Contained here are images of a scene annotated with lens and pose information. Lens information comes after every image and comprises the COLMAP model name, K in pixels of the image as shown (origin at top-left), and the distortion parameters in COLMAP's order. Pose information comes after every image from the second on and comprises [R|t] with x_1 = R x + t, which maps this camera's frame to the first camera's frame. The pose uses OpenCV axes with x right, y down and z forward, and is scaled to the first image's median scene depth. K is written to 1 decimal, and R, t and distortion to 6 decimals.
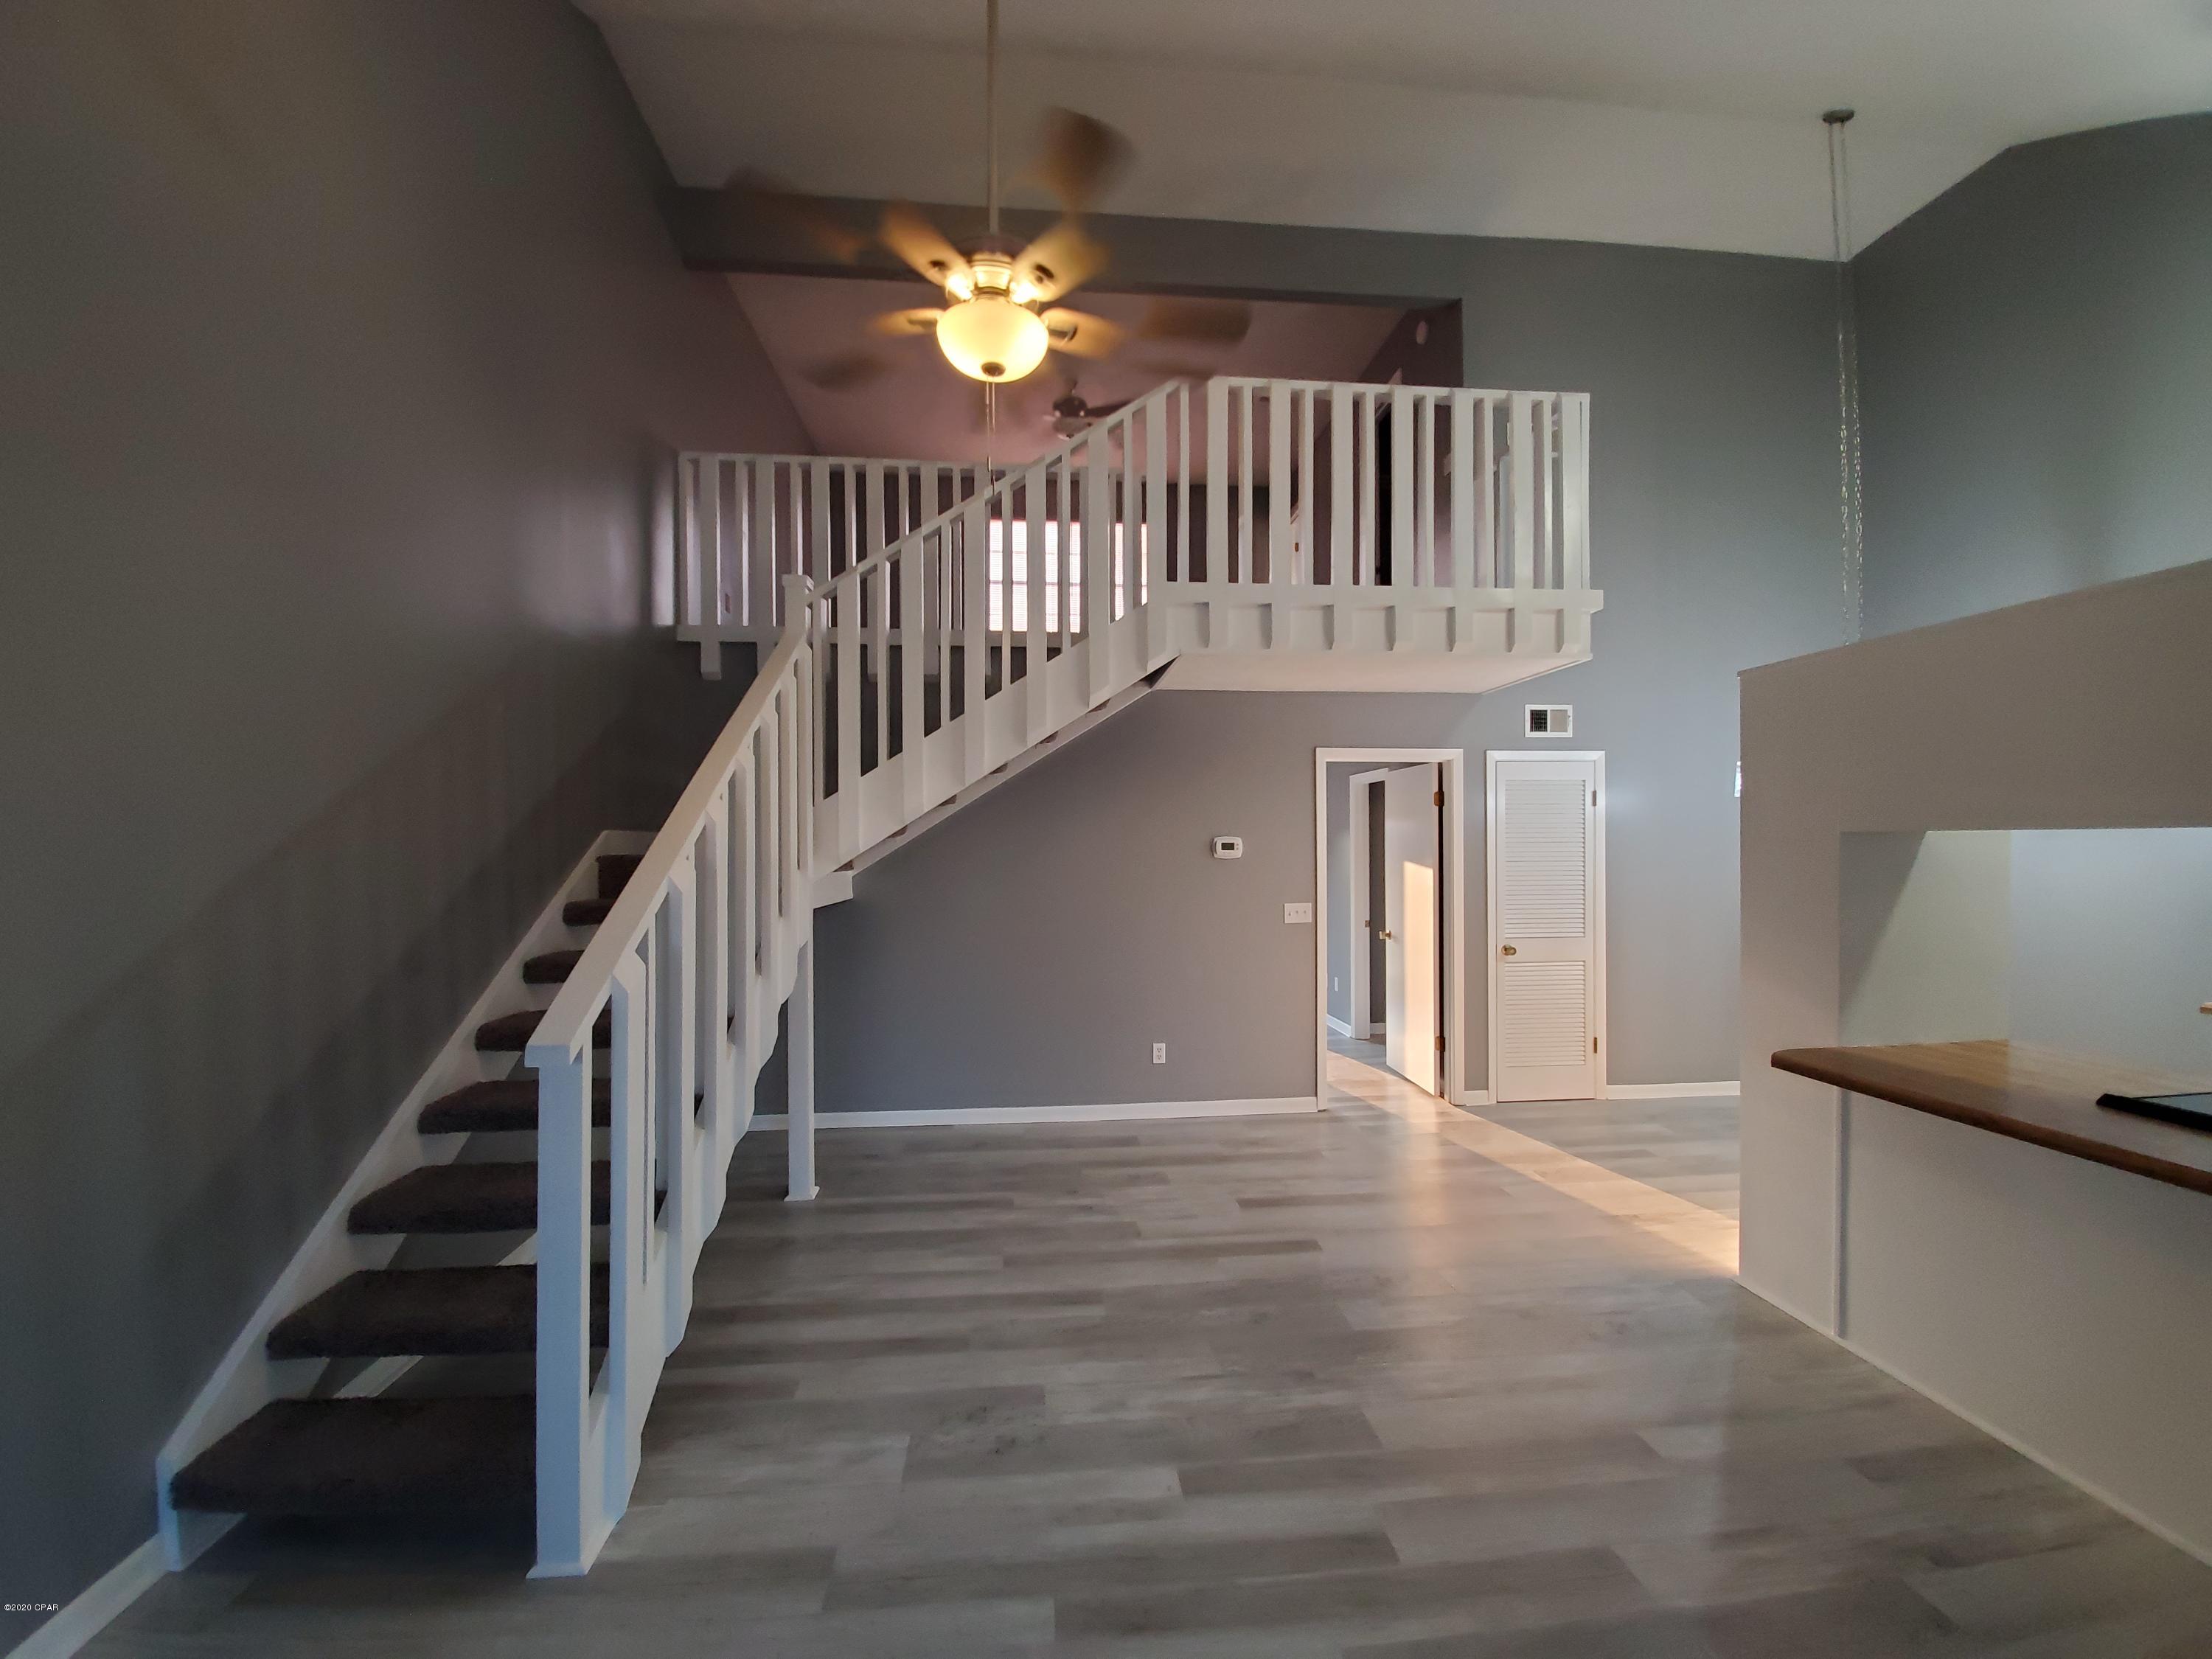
lens RADIAL K [[872.0, 0, 1111.2], [0, 872.0, 849.4], [0, 0, 1]] dist [0.009642, -0.015565]
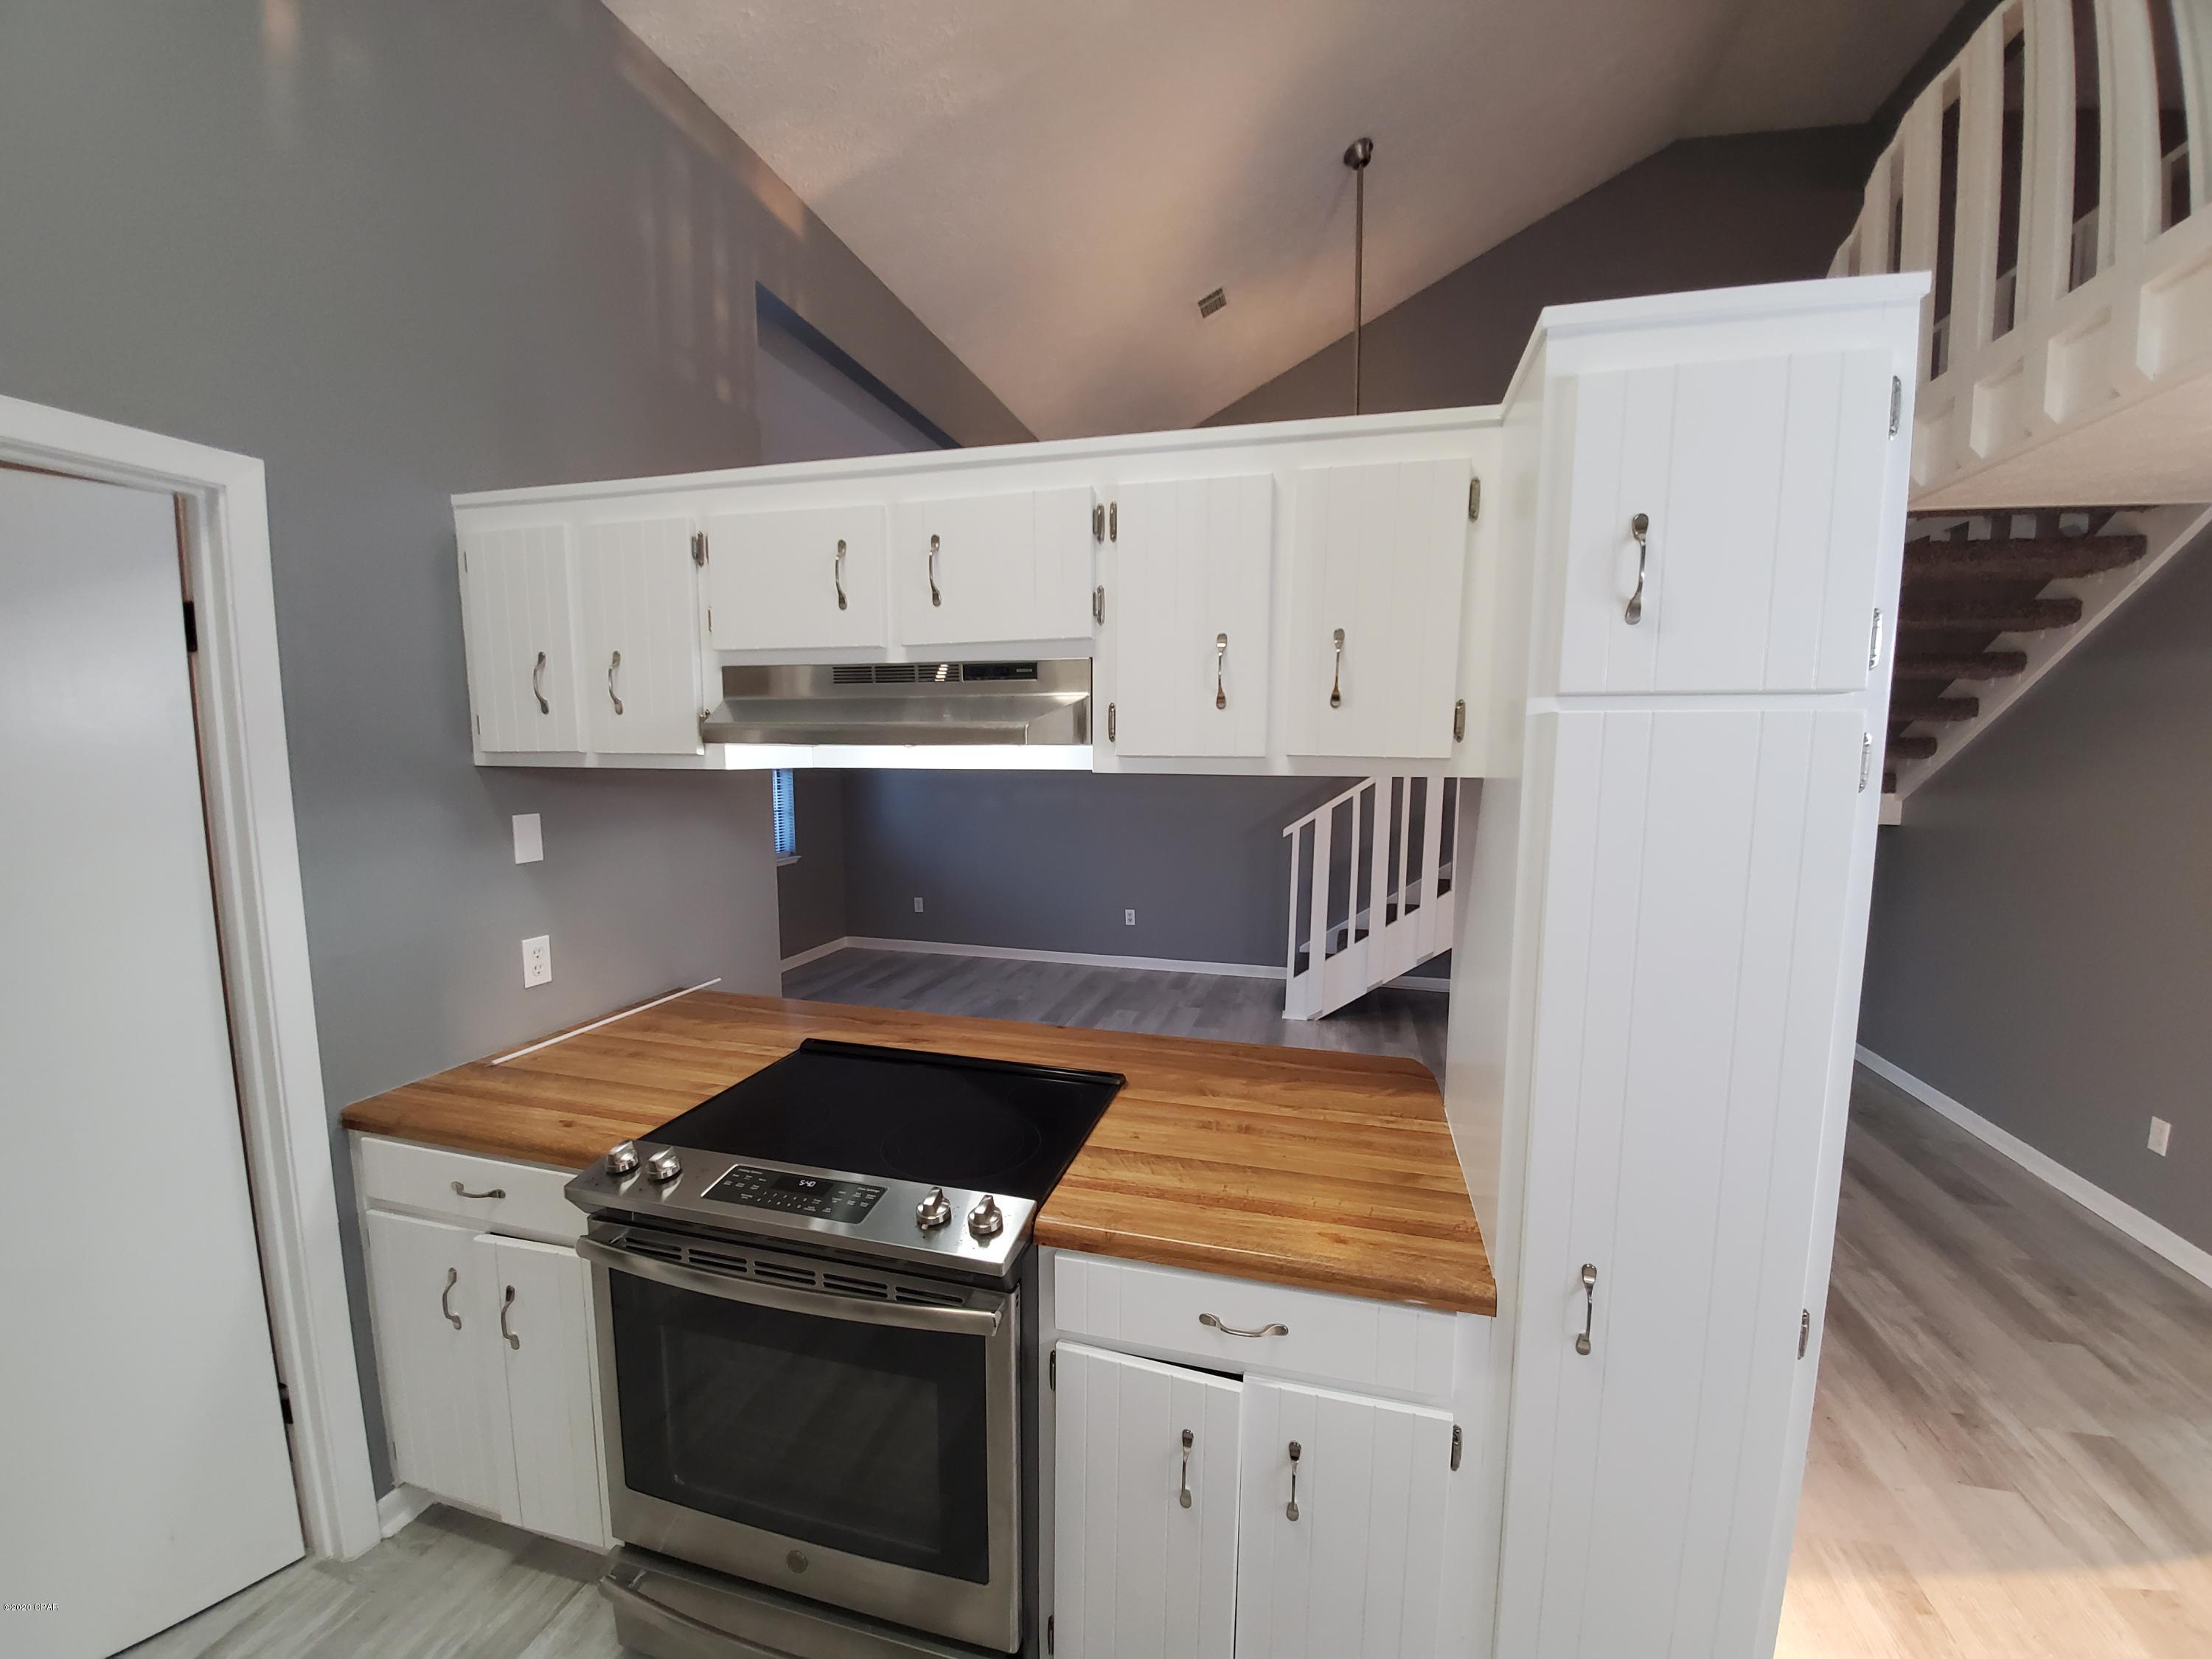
lens RADIAL K [[872.0, 0, 1111.2], [0, 872.0, 849.4], [0, 0, 1]] dist [0.009642, -0.015565]
pose [[-0.347107, 0.110186, -0.931330, 0.946224], [-0.008212, 0.992679, 0.120504, -0.024521], [0.937790, 0.049475, -0.343661, 0.616381]]
